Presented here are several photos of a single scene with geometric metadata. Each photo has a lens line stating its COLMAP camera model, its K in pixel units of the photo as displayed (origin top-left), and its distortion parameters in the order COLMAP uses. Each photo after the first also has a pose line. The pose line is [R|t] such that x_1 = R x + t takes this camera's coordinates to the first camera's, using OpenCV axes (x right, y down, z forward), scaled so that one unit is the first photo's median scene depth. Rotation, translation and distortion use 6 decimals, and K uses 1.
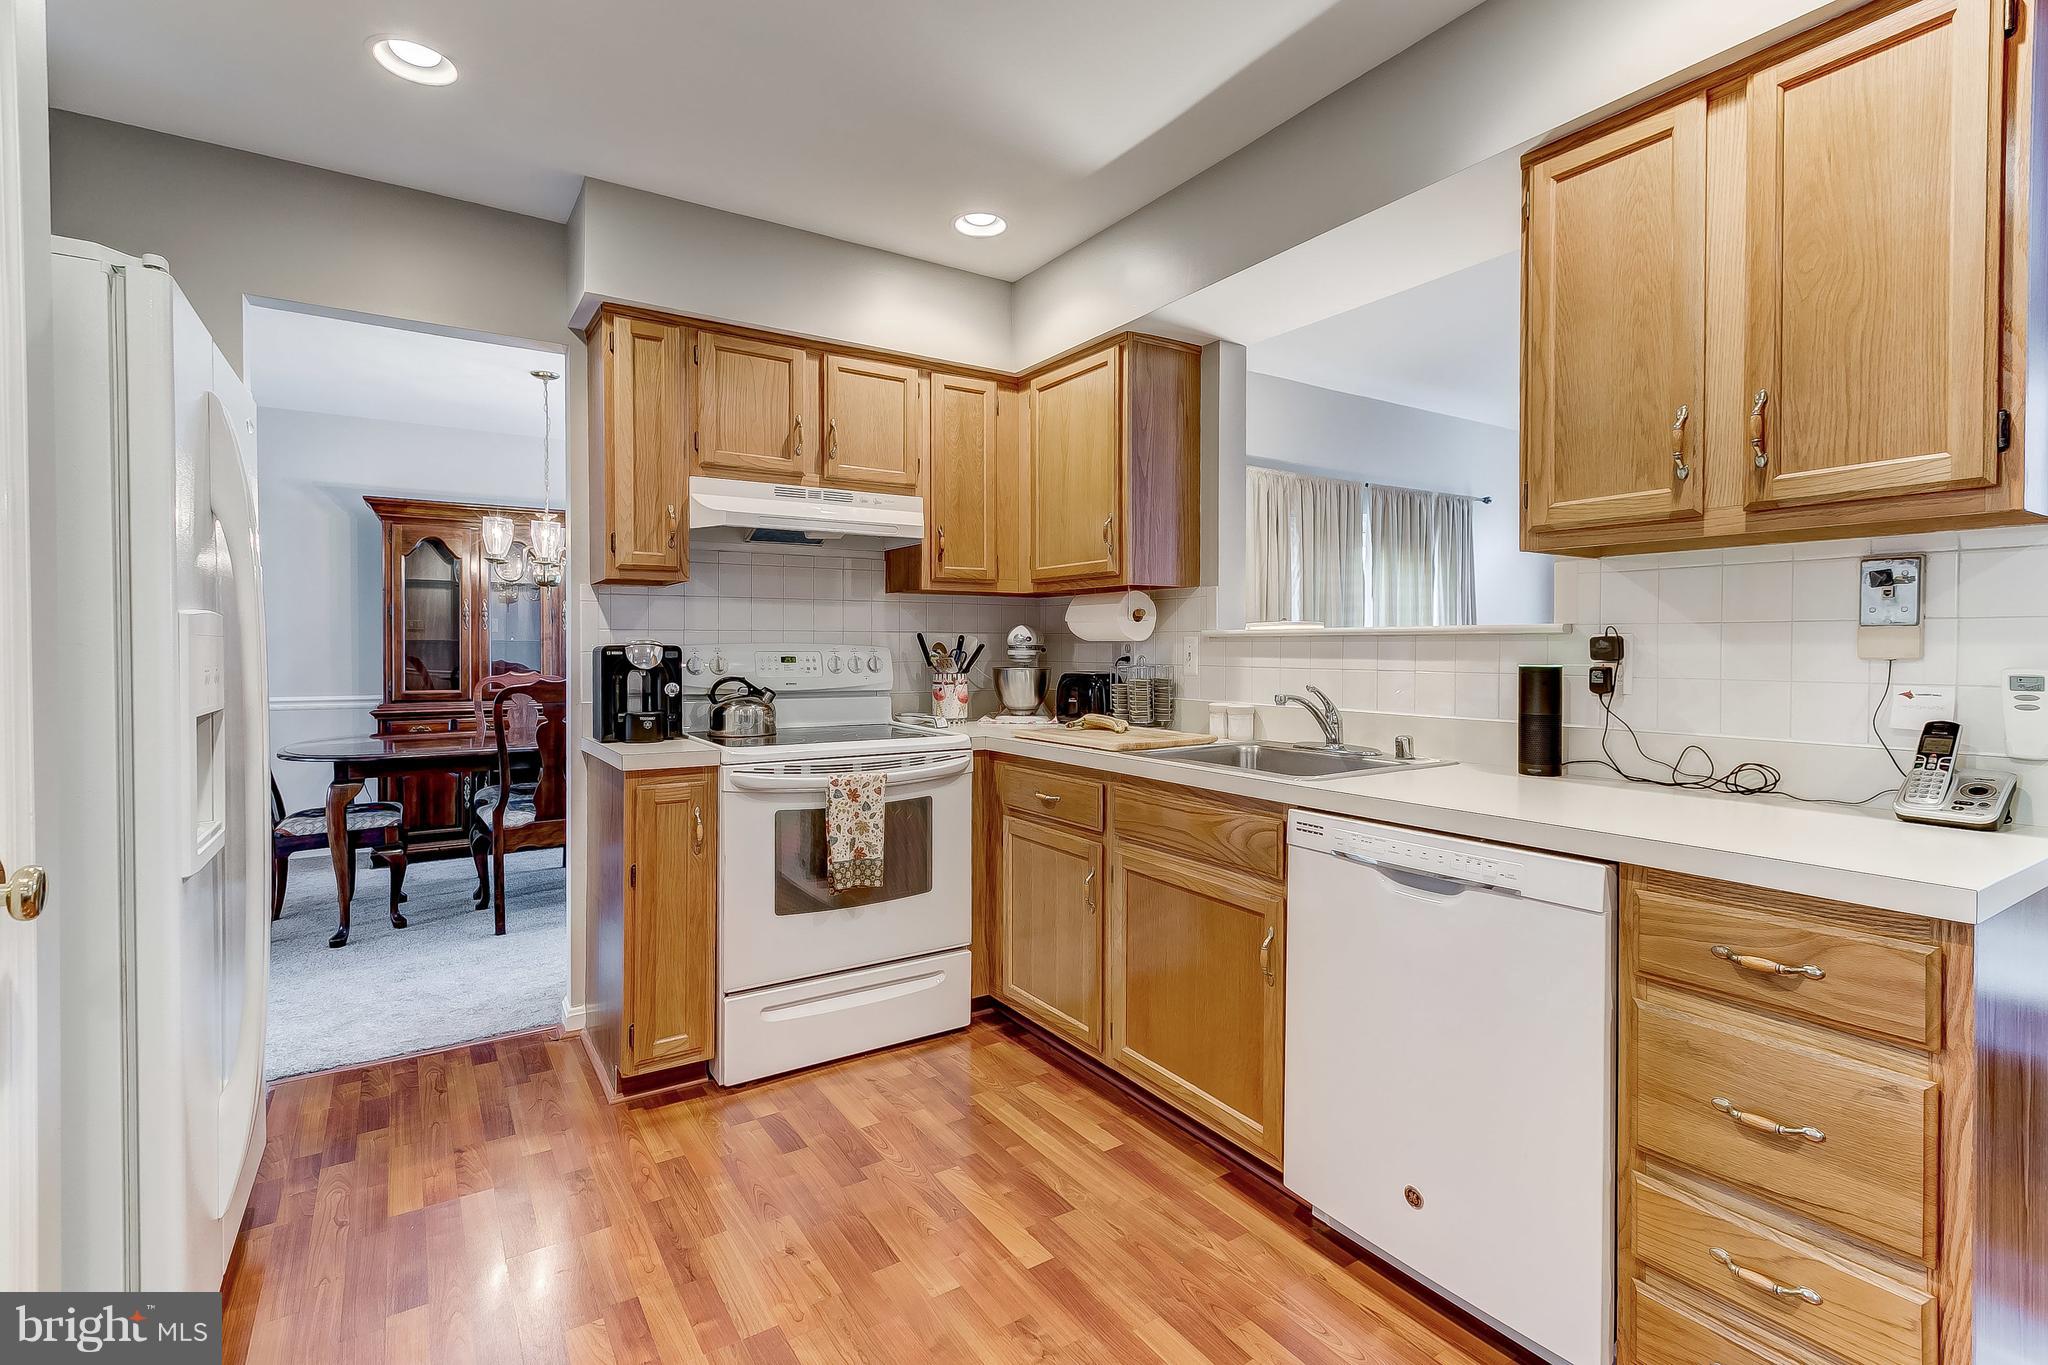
lens RADIAL K [[959.2, 0, 1017.8], [0, 959.2, 657.2], [0, 0, 1]] dist [0.003711, 0.000952]
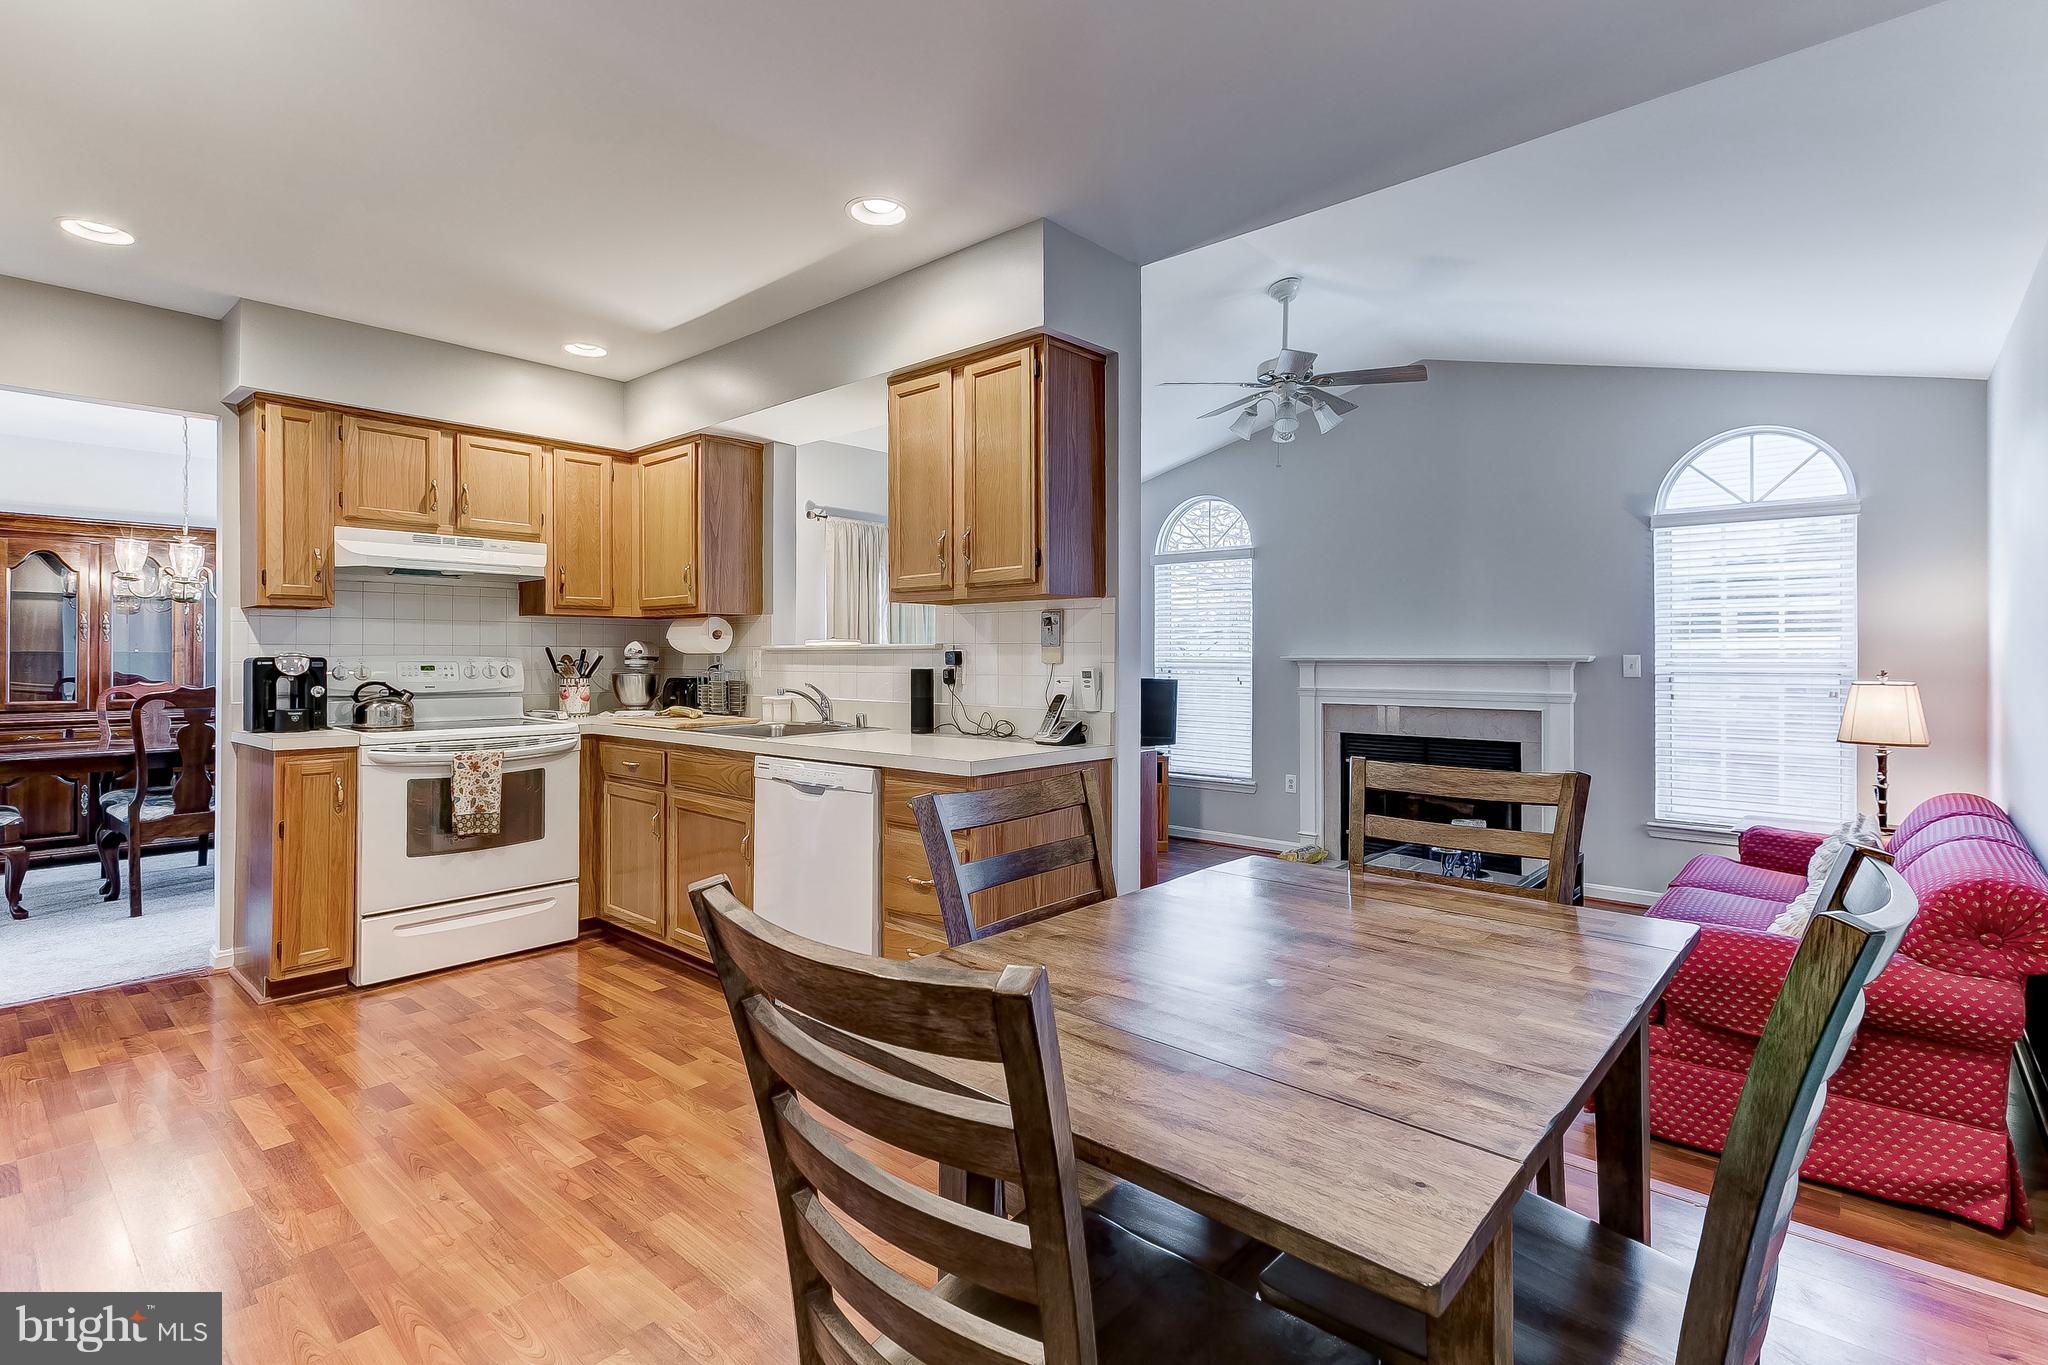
lens RADIAL K [[953.1, 0, 1041.4], [0, 953.1, 655.2], [0, 0, 1]] dist [0.004771, 0.000687]
pose [[0.957089, -0.000865, 0.289794, 0.192115], [0.004504, 0.999919, -0.011892, 0.004684], [-0.289760, 0.012687, 0.957015, -0.496271]]
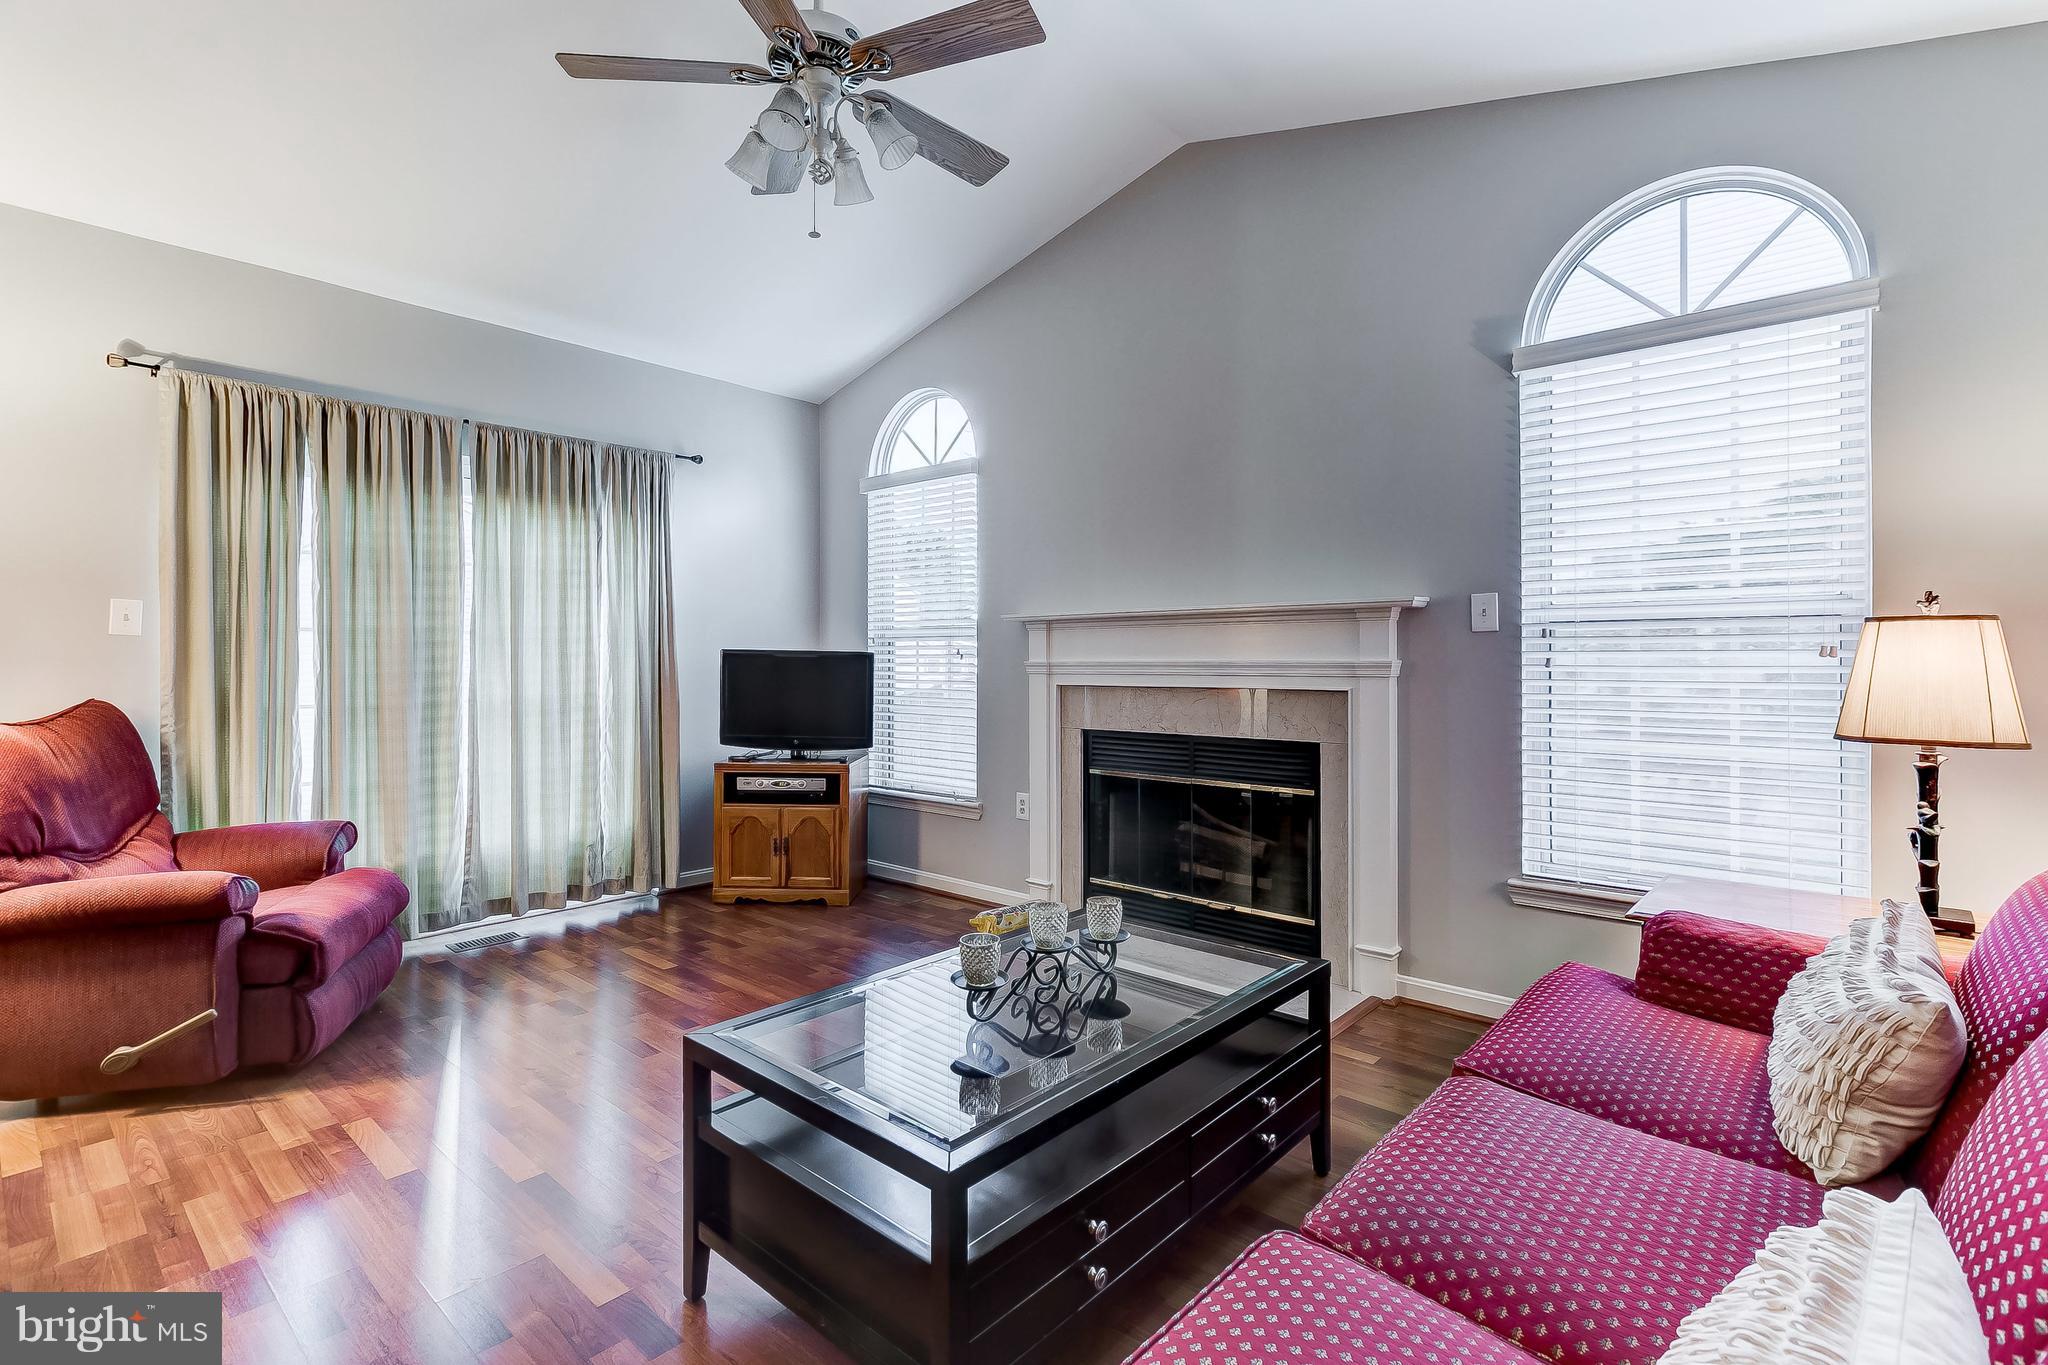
lens RADIAL K [[953.1, 0, 1041.4], [0, 953.1, 655.2], [0, 0, 1]] dist [0.004771, 0.000687]
pose [[0.957253, -0.004176, 0.289221, 1.081647], [0.008104, 0.999890, -0.012386, 0.071794], [-0.289138, 0.014200, 0.957182, 0.088719]]
